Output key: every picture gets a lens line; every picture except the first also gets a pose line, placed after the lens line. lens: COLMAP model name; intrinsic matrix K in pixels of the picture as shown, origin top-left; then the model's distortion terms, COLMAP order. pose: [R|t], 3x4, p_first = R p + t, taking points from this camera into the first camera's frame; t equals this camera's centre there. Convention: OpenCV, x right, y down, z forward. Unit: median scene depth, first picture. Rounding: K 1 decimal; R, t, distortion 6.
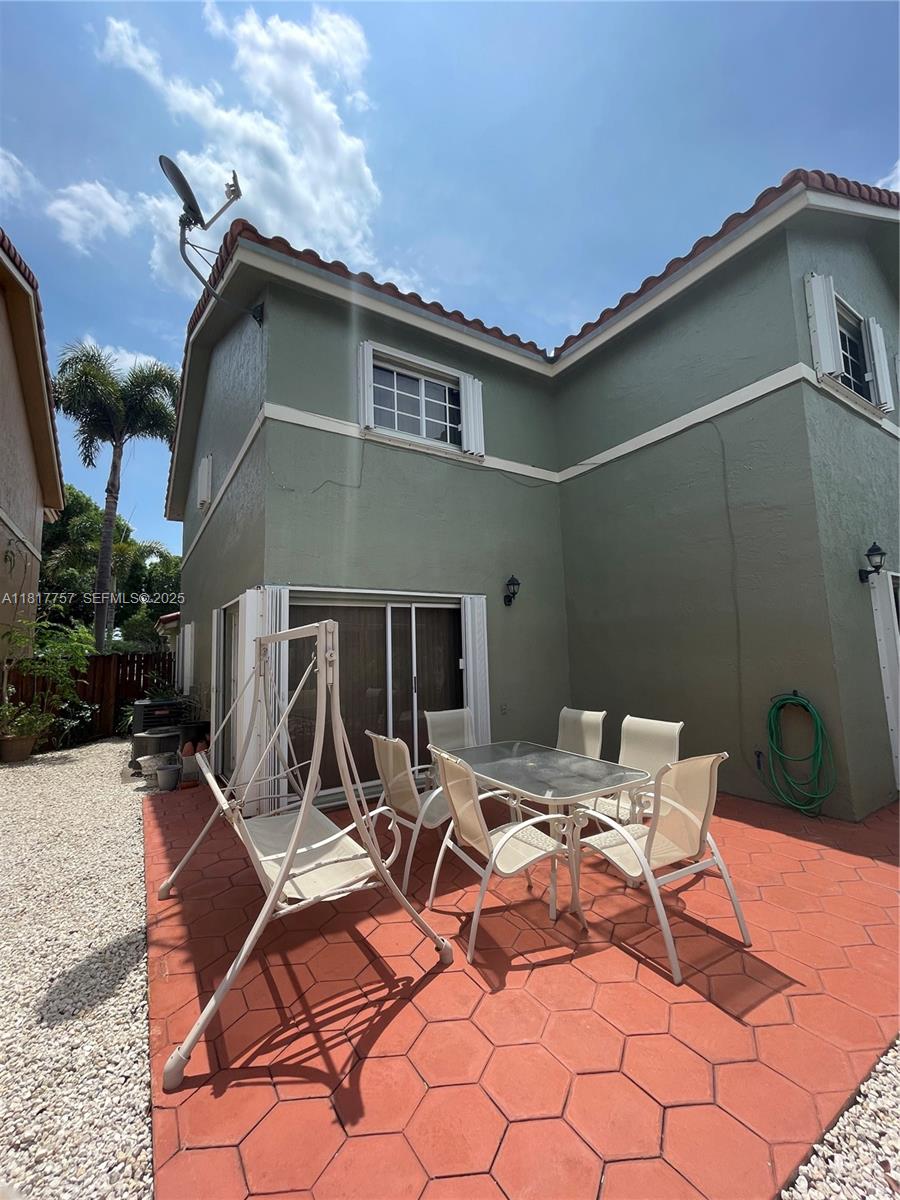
lens RADIAL K [[482.9, 0, 447.5], [0, 482.9, 596.7], [0, 0, 1]] dist [-0.000739, -0.000514]
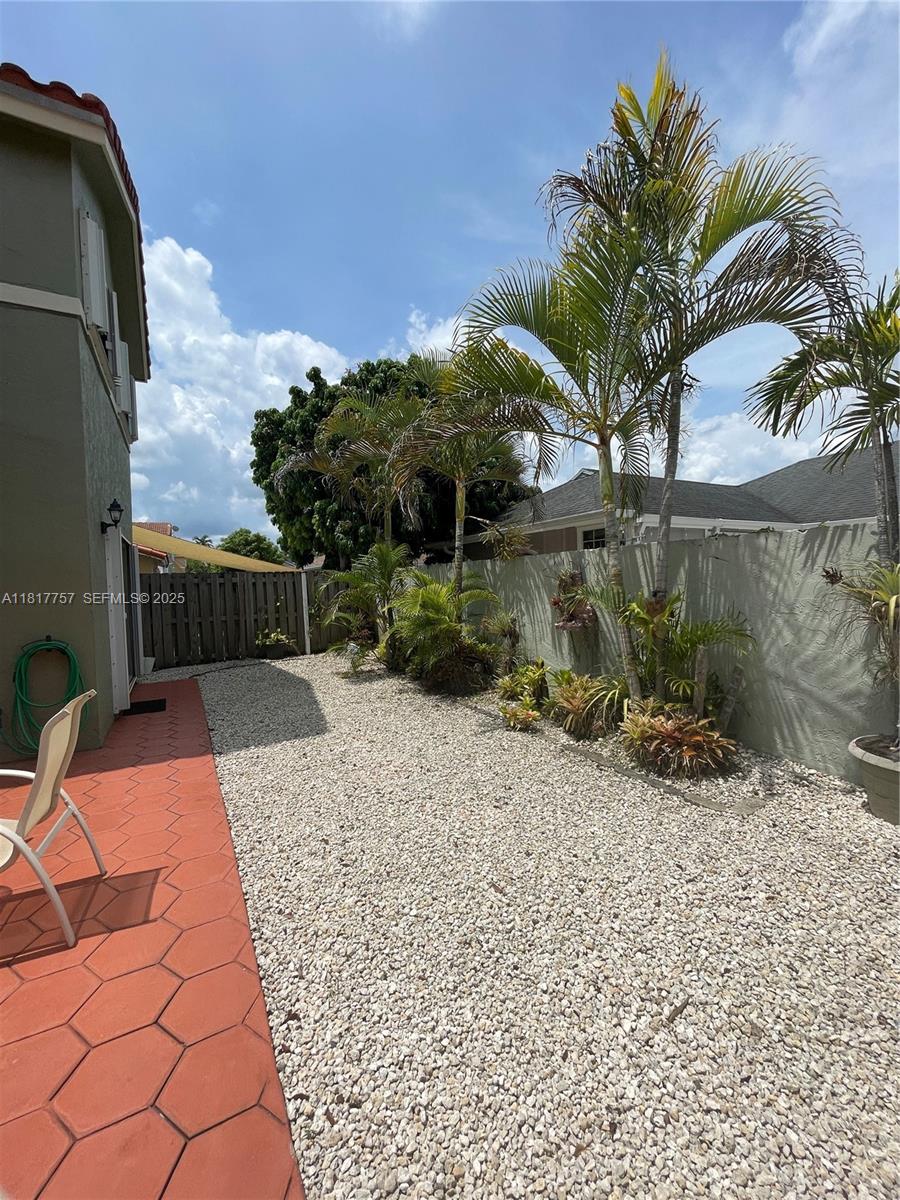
lens RADIAL K [[482.9, 0, 447.4], [0, 482.9, 597.0], [0, 0, 1]] dist [-0.000739, -0.000514]
pose [[0.062833, -0.001926, 0.998022, -0.341364], [-0.082737, 0.996546, 0.007132, 0.078000], [-0.994589, -0.083021, 0.062457, 0.268667]]
